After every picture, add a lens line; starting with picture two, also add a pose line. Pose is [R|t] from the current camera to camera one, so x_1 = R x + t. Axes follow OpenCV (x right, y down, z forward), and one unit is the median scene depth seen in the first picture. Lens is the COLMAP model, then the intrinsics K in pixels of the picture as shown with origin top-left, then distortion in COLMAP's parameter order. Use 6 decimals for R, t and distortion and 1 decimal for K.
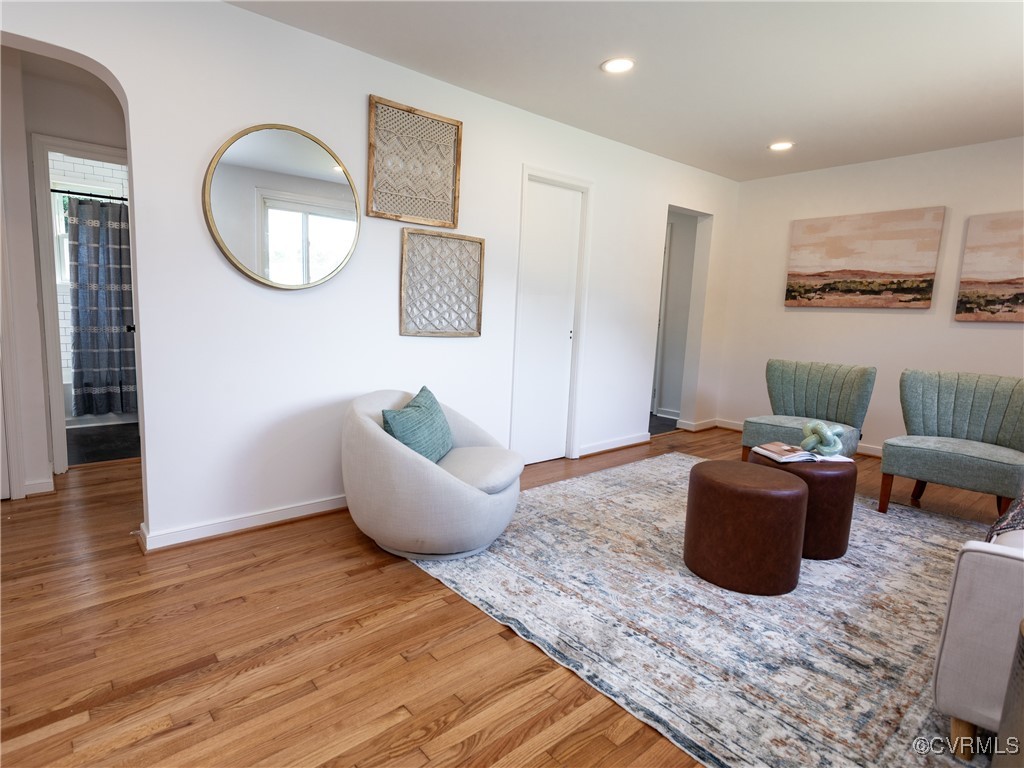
lens RADIAL K [[545.6, 0, 450.4], [0, 545.6, 381.5], [0, 0, 1]] dist [0.001126, 0.001304]
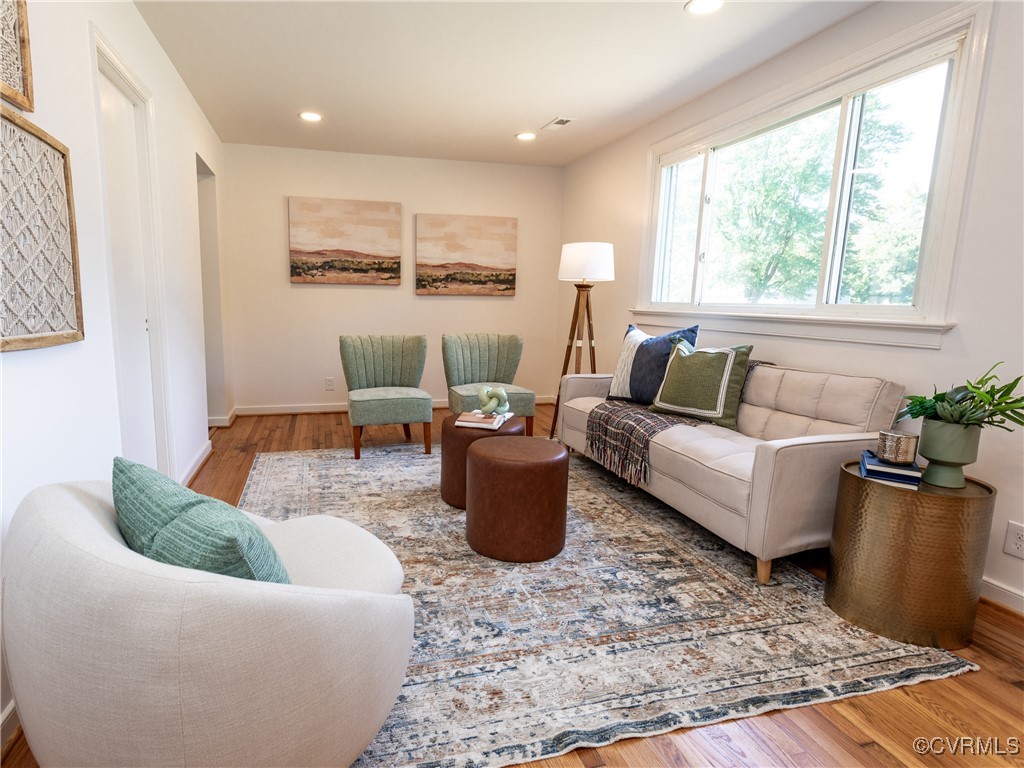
lens RADIAL K [[545.6, 0, 450.4], [0, 545.6, 381.5], [0, 0, 1]] dist [0.001126, 0.001304]
pose [[0.397663, -0.160522, 0.903381, -0.265485], [0.121304, 0.985133, 0.121651, -0.059374], [-0.909478, 0.061208, 0.411222, 0.434100]]
